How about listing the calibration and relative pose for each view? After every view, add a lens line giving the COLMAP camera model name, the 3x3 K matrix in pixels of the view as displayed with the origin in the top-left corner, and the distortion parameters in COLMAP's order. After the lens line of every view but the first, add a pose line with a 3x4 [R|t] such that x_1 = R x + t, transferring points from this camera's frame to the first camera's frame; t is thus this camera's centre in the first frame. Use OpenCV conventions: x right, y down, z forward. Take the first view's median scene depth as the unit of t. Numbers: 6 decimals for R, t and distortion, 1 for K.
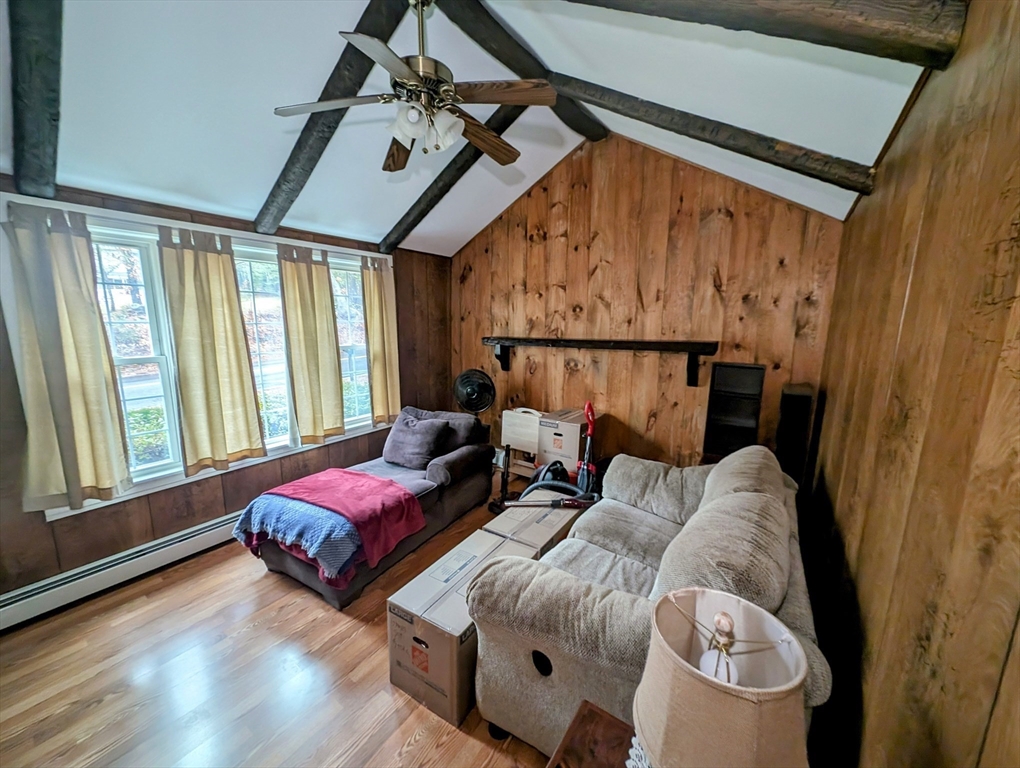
lens RADIAL K [[383.3, 0, 508.5], [0, 383.3, 387.7], [0, 0, 1]] dist [-0.000076, -0.000510]
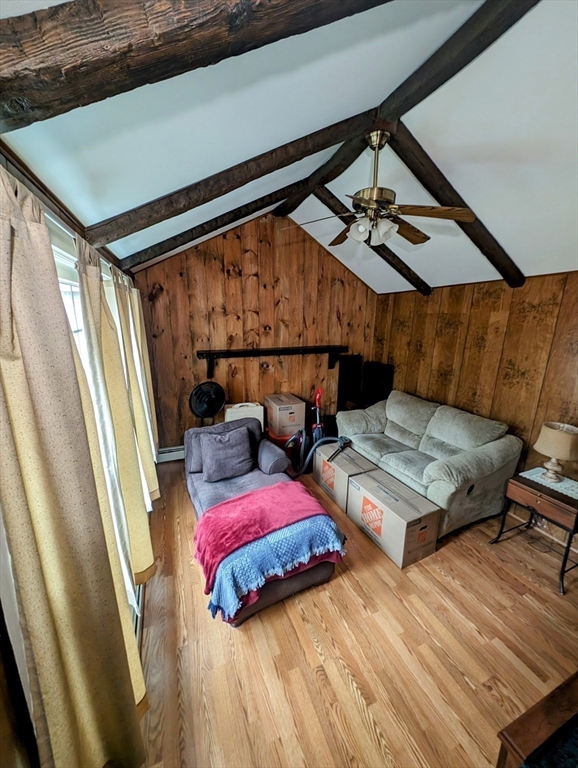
lens RADIAL K [[288.6, 0, 294.0], [0, 288.6, 383.3], [0, 0, 1]] dist [-0.000076, -0.000510]
pose [[0.507304, -0.195054, 0.839403, -0.739622], [0.134521, 0.980031, 0.146433, -0.147374], [-0.851203, 0.038631, 0.523412, 0.346573]]
